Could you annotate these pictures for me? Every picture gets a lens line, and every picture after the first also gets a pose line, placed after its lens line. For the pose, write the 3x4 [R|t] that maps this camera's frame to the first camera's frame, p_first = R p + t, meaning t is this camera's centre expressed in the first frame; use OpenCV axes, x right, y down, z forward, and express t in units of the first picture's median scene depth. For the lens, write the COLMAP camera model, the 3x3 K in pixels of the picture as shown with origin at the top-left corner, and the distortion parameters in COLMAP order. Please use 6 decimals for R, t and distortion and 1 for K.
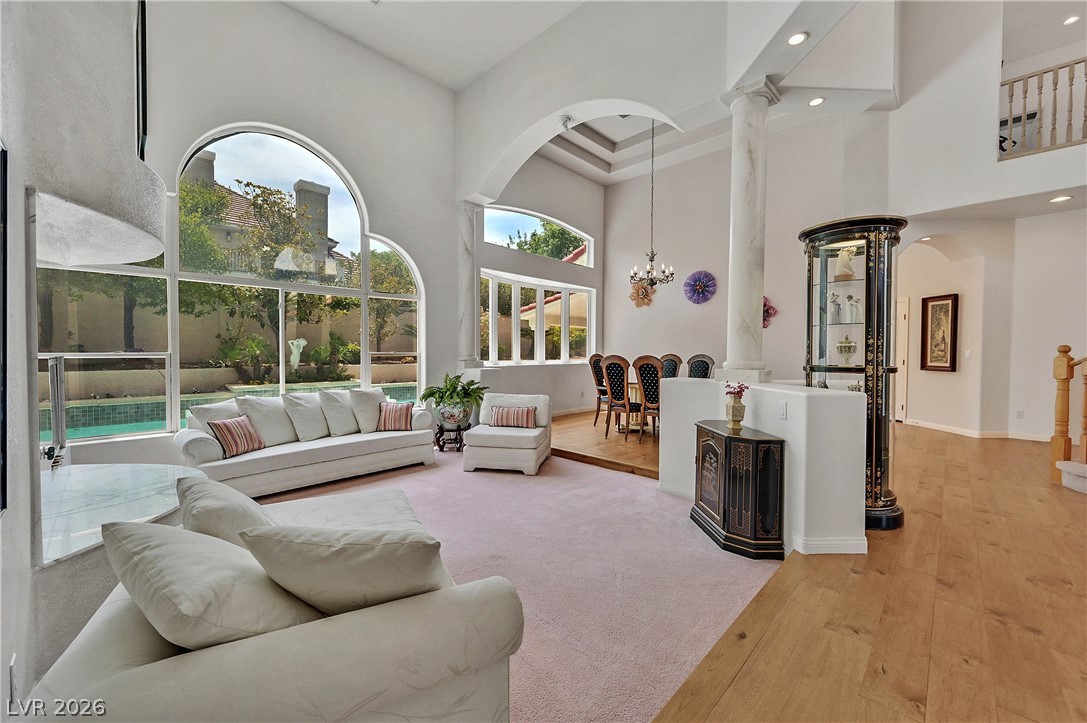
lens RADIAL K [[432.1, 0, 551.3], [0, 432.1, 361.5], [0, 0, 1]] dist [-0.001938, 0.000047]
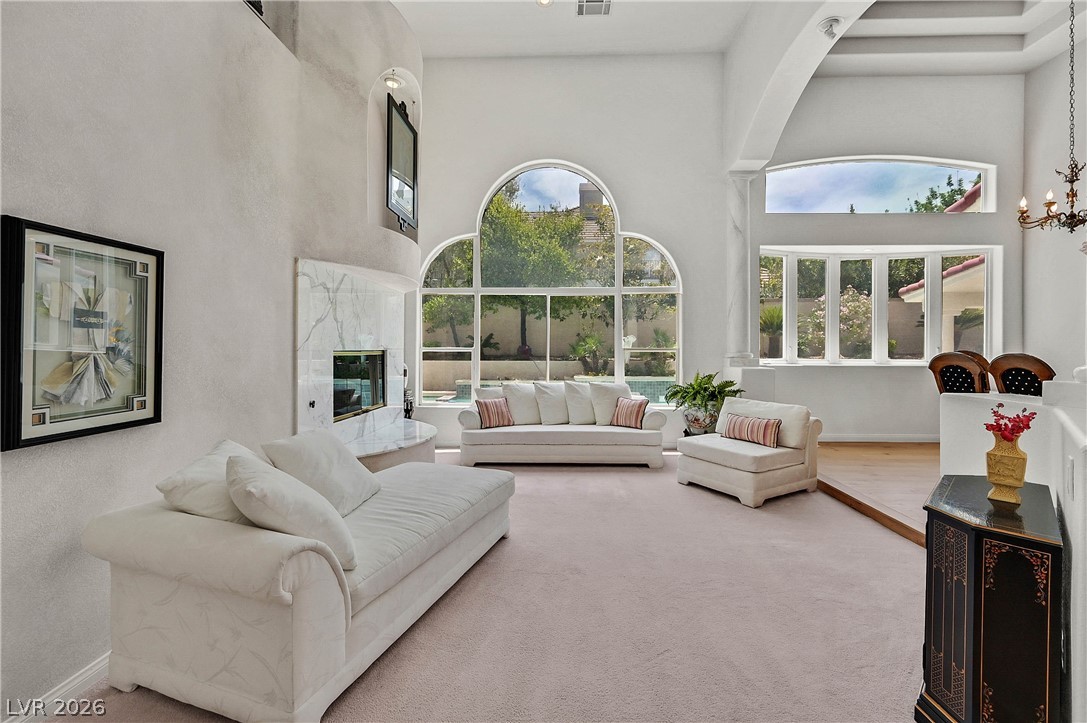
lens RADIAL K [[458.1, 0, 549.3], [0, 458.1, 346.7], [0, 0, 1]] dist [-0.003178, 0.001378]
pose [[0.660732, -0.001833, -0.750619, 0.245335], [-0.017414, 0.999690, -0.017770, -0.001619], [0.750419, 0.024812, 0.660496, 0.133252]]
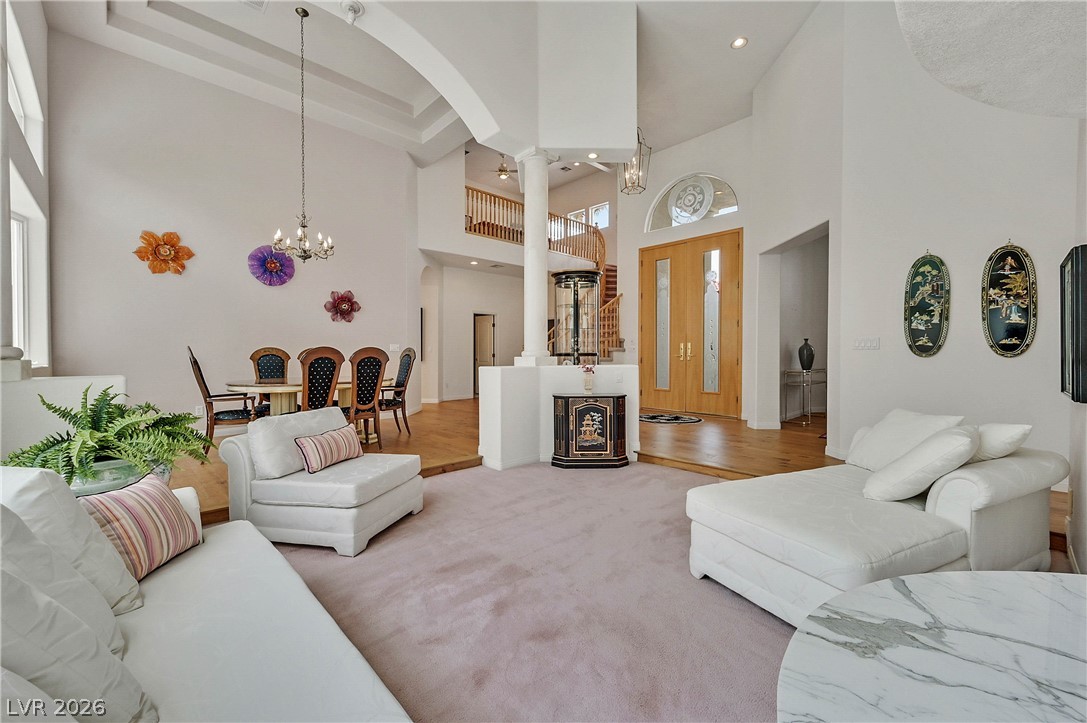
lens RADIAL K [[432.1, 0, 547.6], [0, 432.1, 356.5], [0, 0, 1]] dist [-0.001938, 0.000047]
pose [[0.026813, -0.013055, 0.999555, -0.550673], [0.023425, 0.999648, 0.012427, 0.001207], [-0.999366, 0.023081, 0.027110, 0.560826]]
